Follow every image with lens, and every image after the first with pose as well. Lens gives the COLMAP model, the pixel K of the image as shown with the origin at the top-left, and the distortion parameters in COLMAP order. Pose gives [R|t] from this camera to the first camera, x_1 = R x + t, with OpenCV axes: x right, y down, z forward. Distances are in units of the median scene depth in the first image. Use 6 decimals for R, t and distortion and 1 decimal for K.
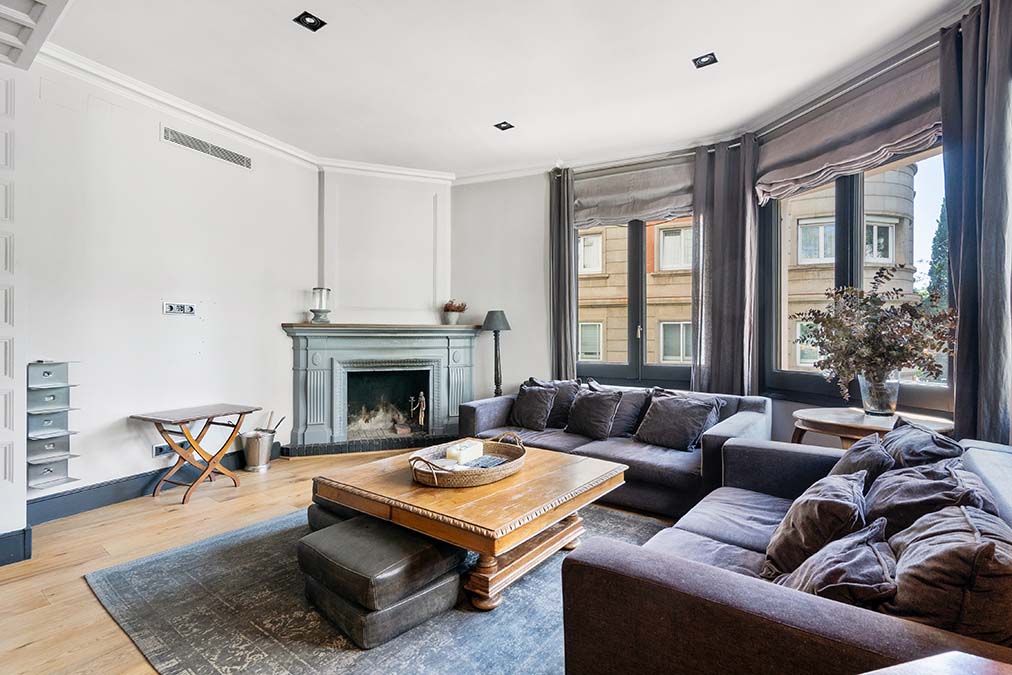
lens RADIAL K [[483.5, 0, 506.1], [0, 483.5, 340.1], [0, 0, 1]] dist [-0.001900, 0.000621]
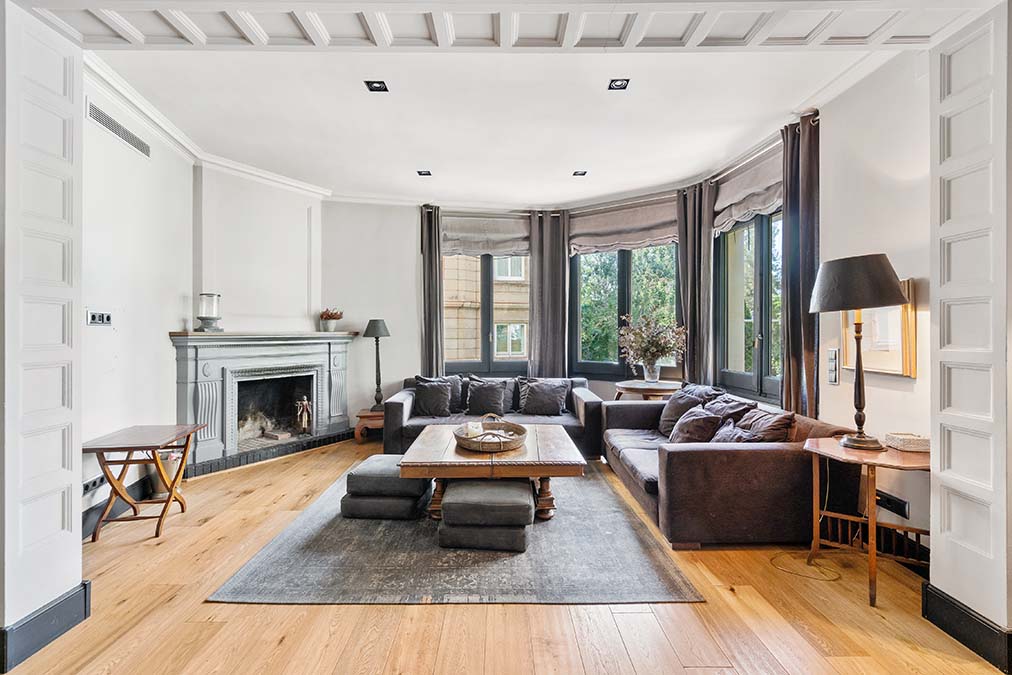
lens RADIAL K [[464.4, 0, 503.0], [0, 464.4, 337.4], [0, 0, 1]] dist [0.008858, -0.001879]
pose [[0.797639, -0.010849, 0.603038, -0.472915], [0.008777, 0.999941, 0.006380, -0.023804], [-0.603072, 0.000205, 0.797687, -0.060242]]
